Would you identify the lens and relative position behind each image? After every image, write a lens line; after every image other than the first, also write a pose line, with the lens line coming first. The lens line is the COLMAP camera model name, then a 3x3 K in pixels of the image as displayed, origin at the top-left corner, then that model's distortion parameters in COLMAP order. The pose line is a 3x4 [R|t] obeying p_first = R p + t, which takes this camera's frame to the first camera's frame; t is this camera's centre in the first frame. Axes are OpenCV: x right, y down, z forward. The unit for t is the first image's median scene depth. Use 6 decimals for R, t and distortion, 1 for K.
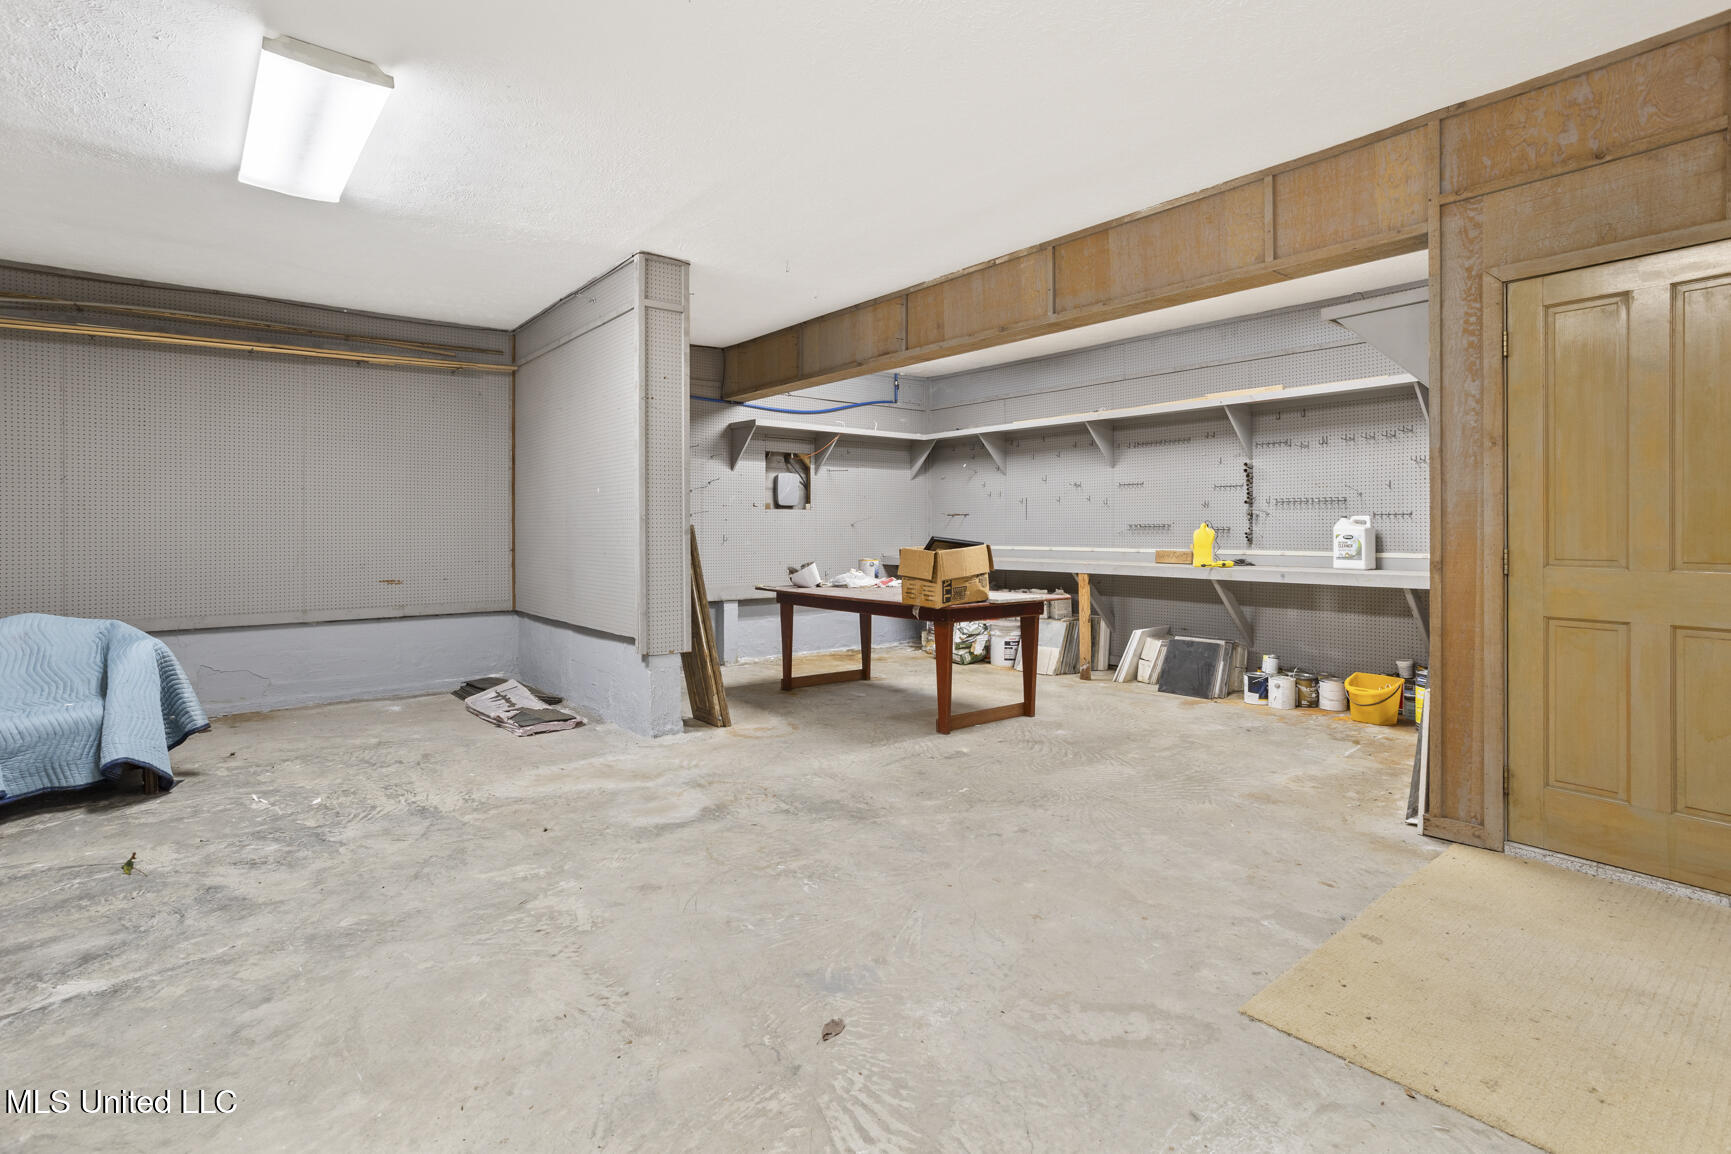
lens RADIAL K [[846.6, 0, 840.5], [0, 846.6, 515.9], [0, 0, 1]] dist [-0.006392, 0.000290]
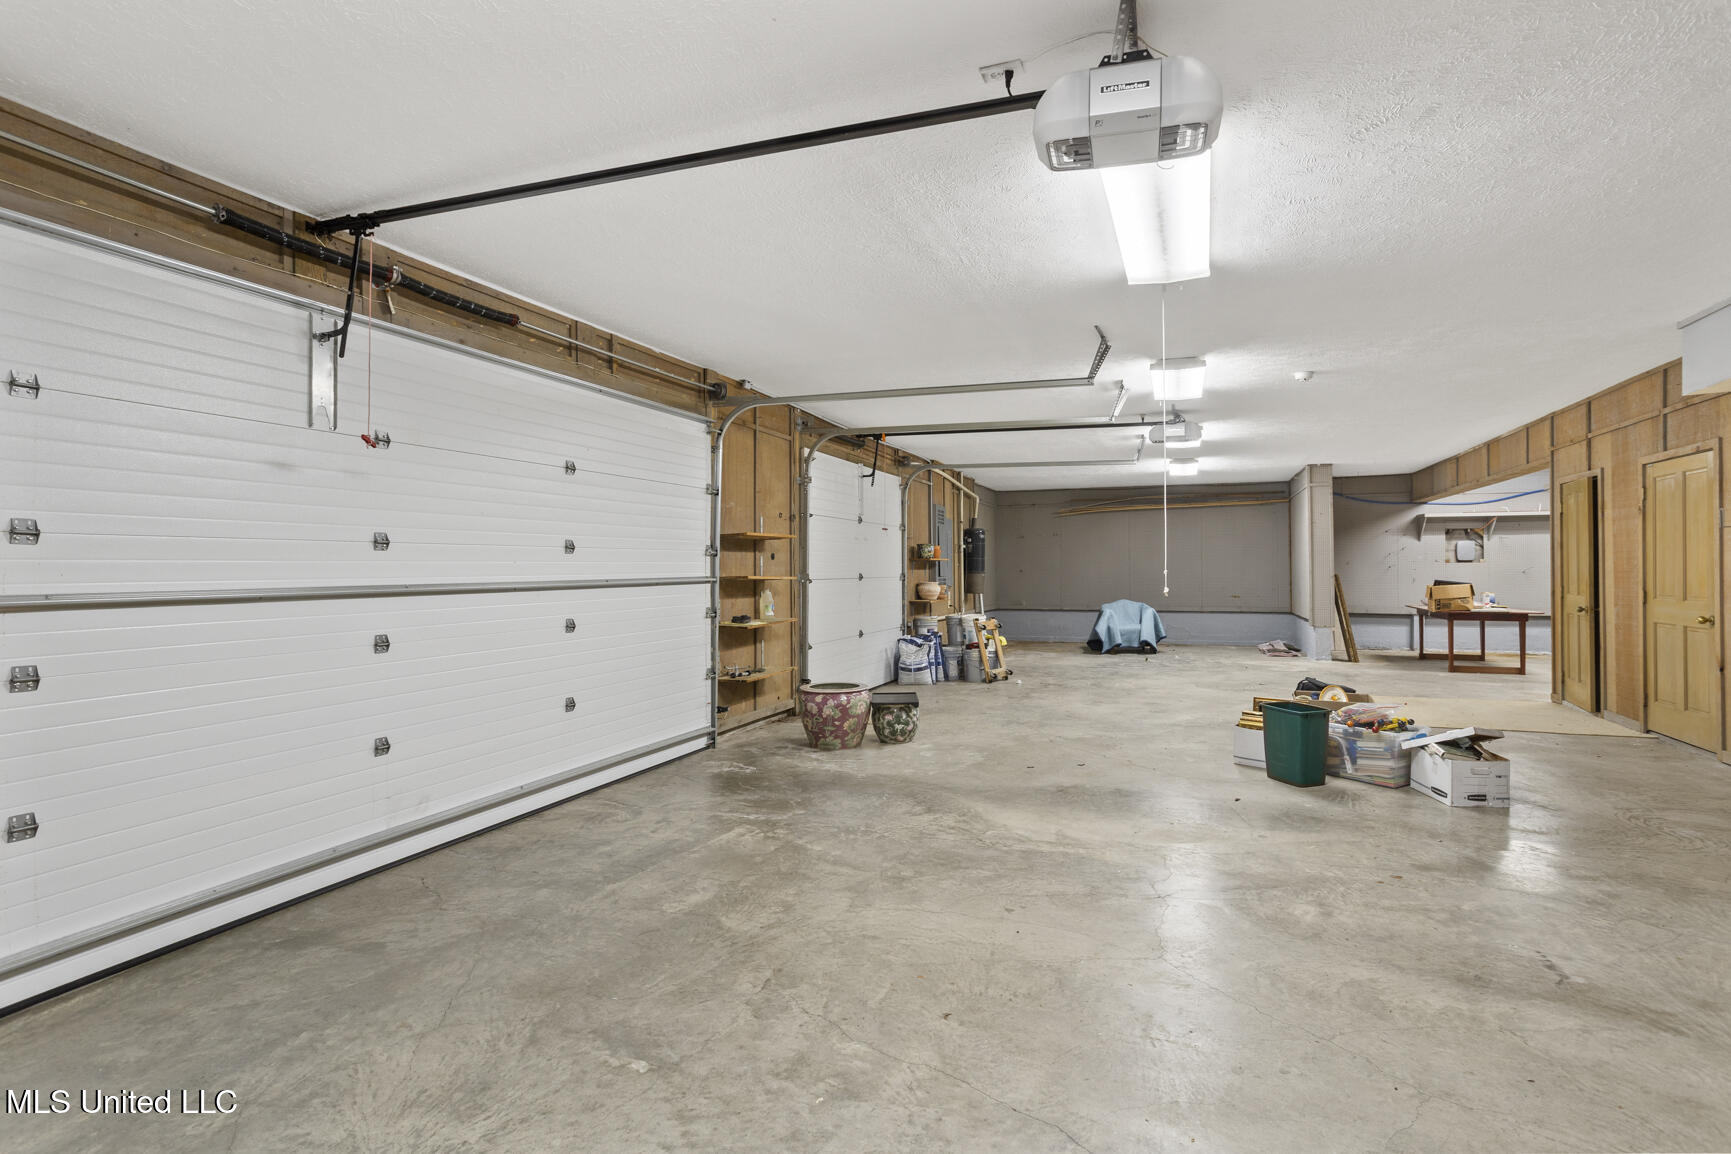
lens RADIAL K [[846.6, 0, 865.9], [0, 846.6, 568.3], [0, 0, 1]] dist [-0.006392, 0.000290]
pose [[0.503411, -0.007966, -0.864010, 1.123741], [0.023301, 0.999719, 0.004359, -0.044460], [0.863733, -0.022327, 0.503455, -1.238344]]
